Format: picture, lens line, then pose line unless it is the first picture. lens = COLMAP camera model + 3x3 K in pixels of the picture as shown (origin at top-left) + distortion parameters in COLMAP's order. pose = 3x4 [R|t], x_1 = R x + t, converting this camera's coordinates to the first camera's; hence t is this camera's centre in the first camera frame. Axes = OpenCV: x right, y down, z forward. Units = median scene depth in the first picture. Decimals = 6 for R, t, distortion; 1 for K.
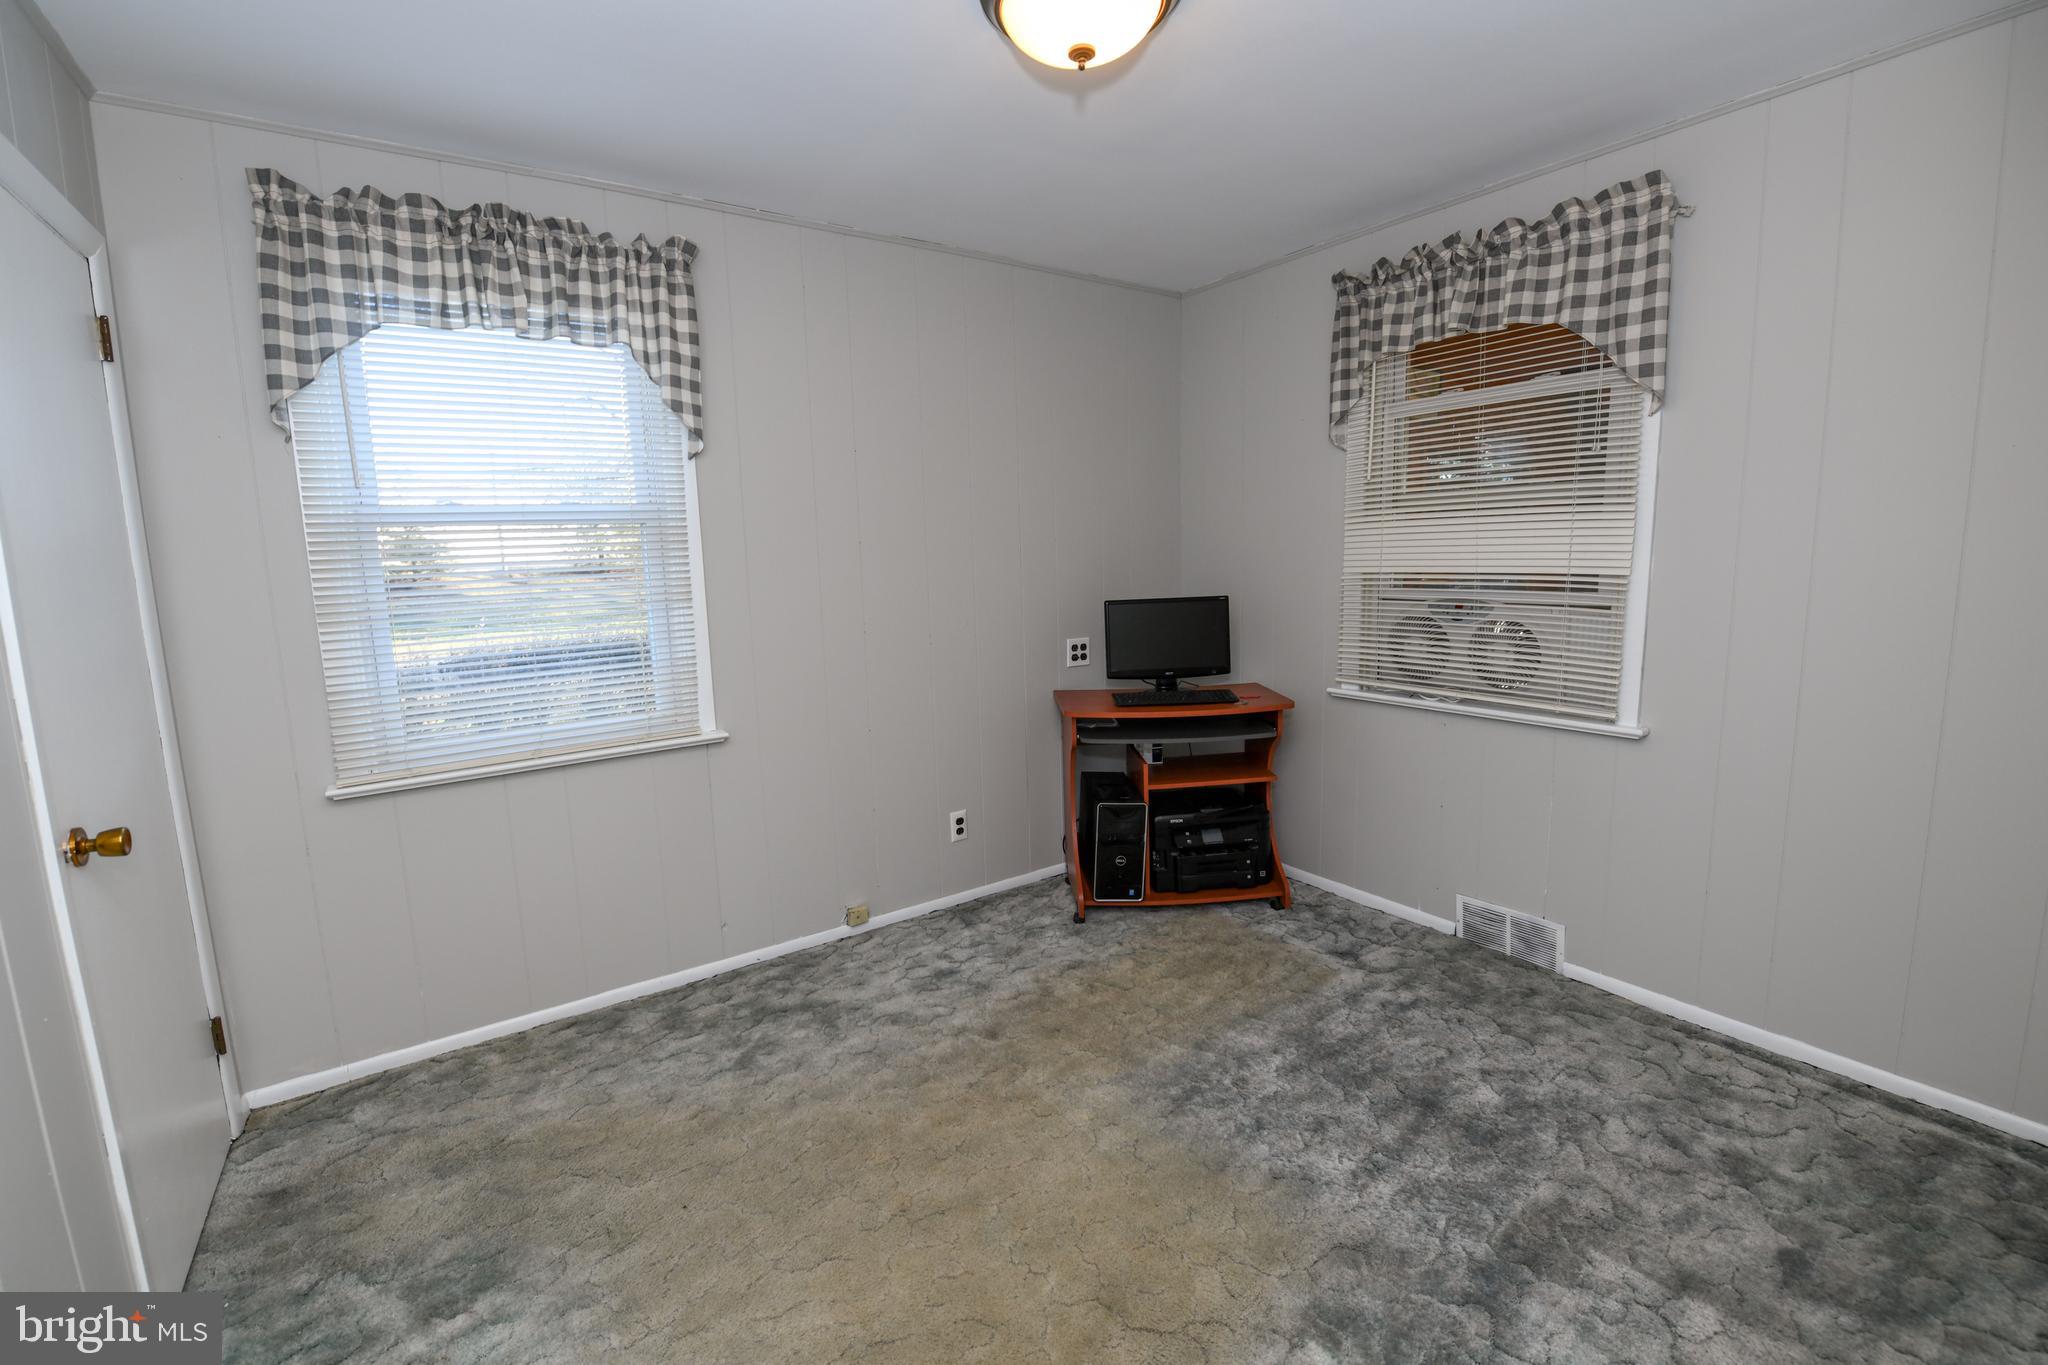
lens RADIAL K [[875.1, 0, 1026.1], [0, 875.1, 675.0], [0, 0, 1]] dist [-0.017960, -0.001374]
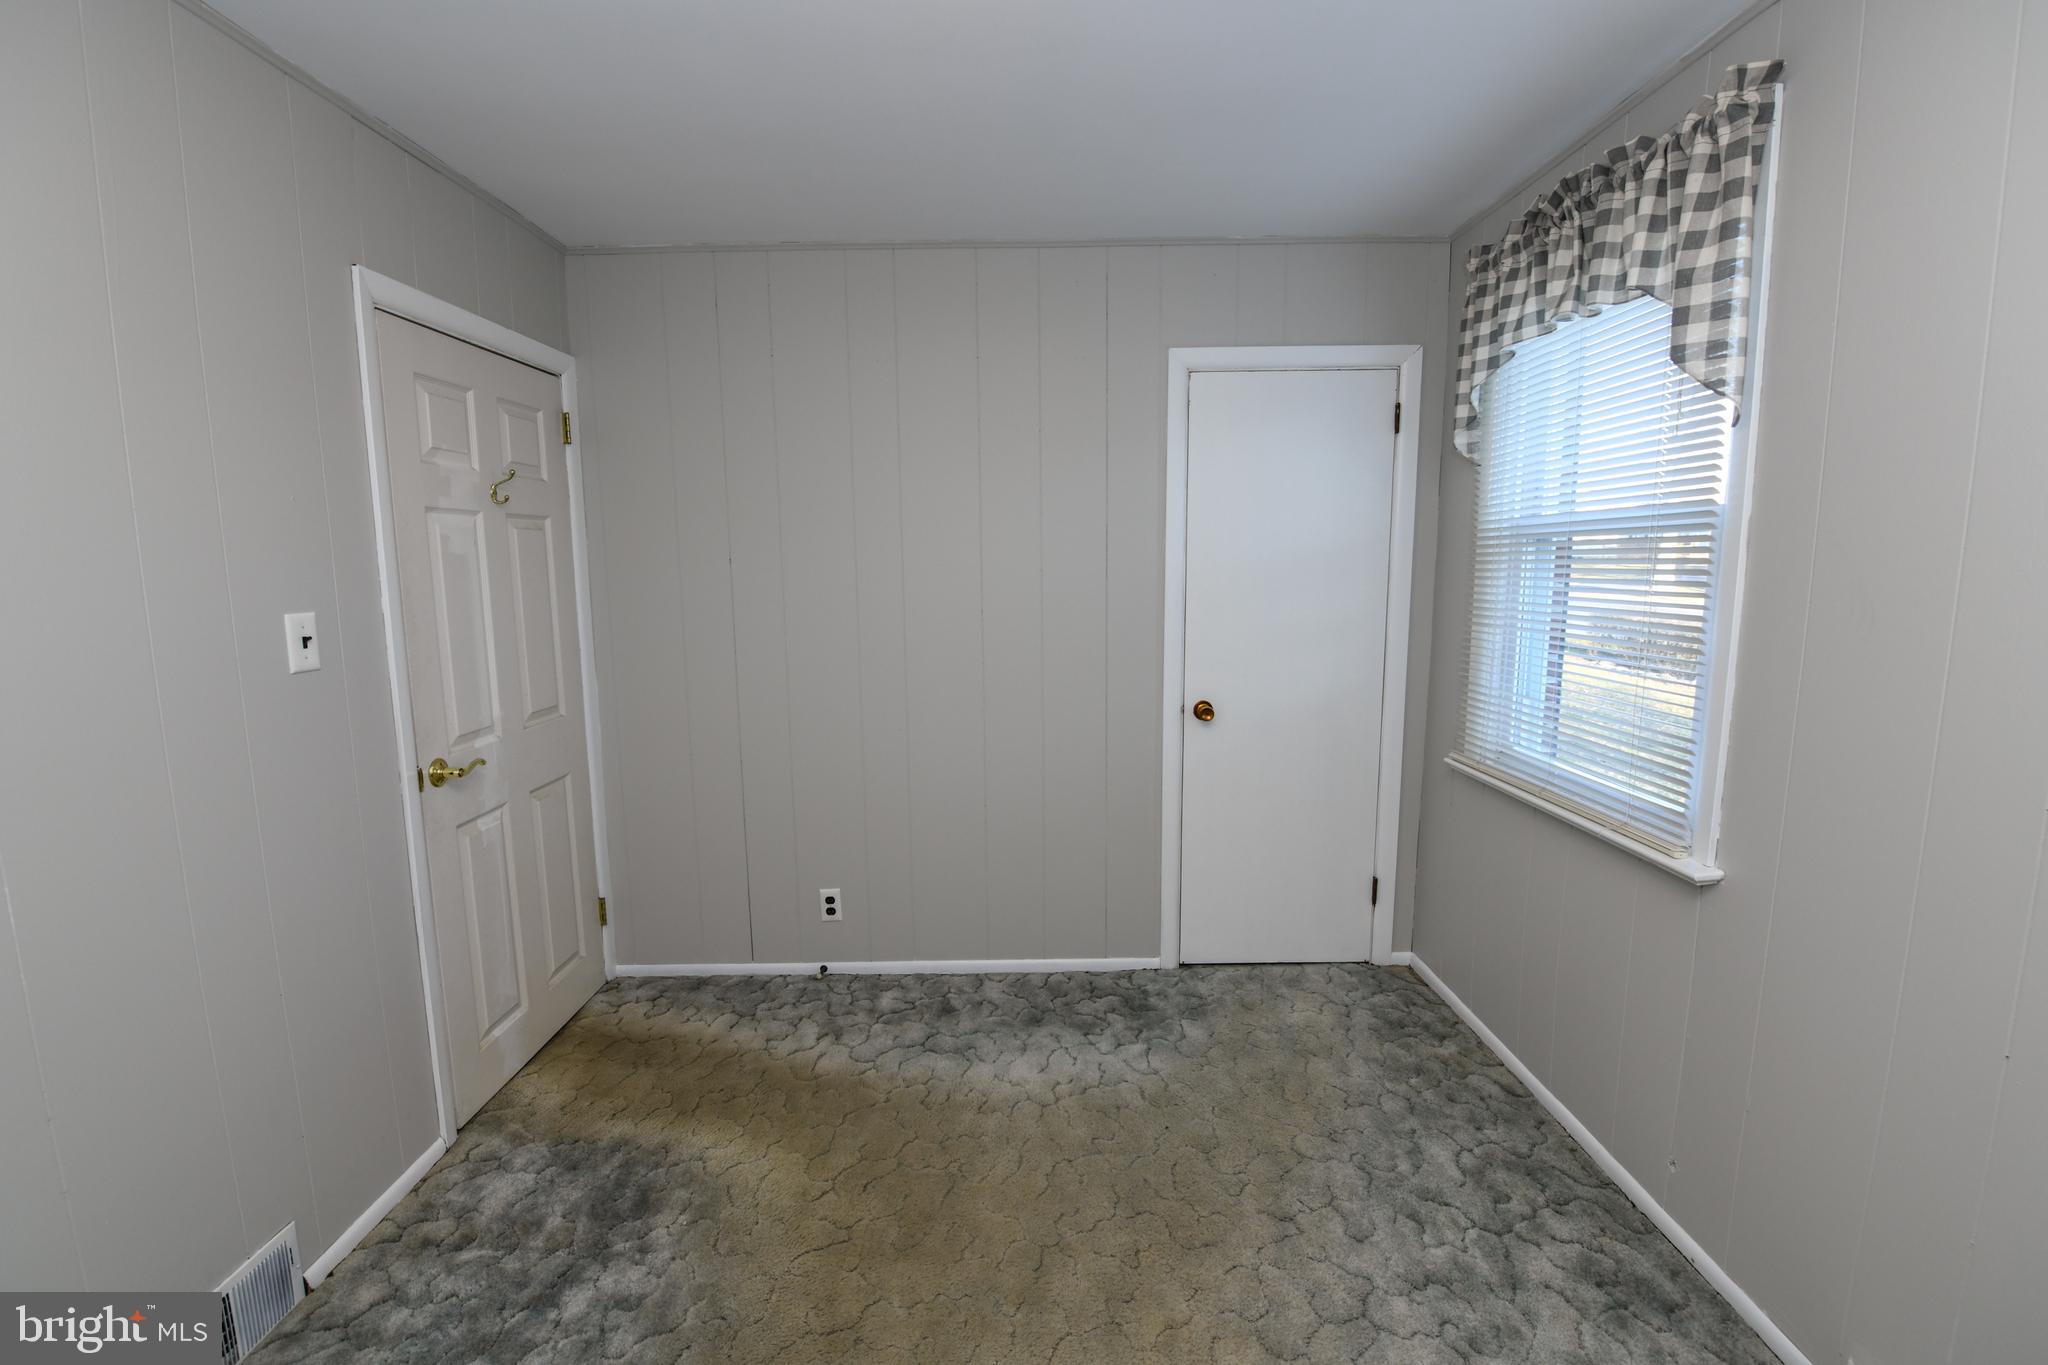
lens RADIAL K [[875.1, 0, 1026.1], [0, 875.1, 675.0], [0, 0, 1]] dist [-0.017960, -0.001374]
pose [[-0.592549, 0.137822, -0.793657, 0.477070], [-0.094167, 0.966648, 0.238169, -0.204976], [0.800011, 0.215863, -0.559808, 1.133046]]
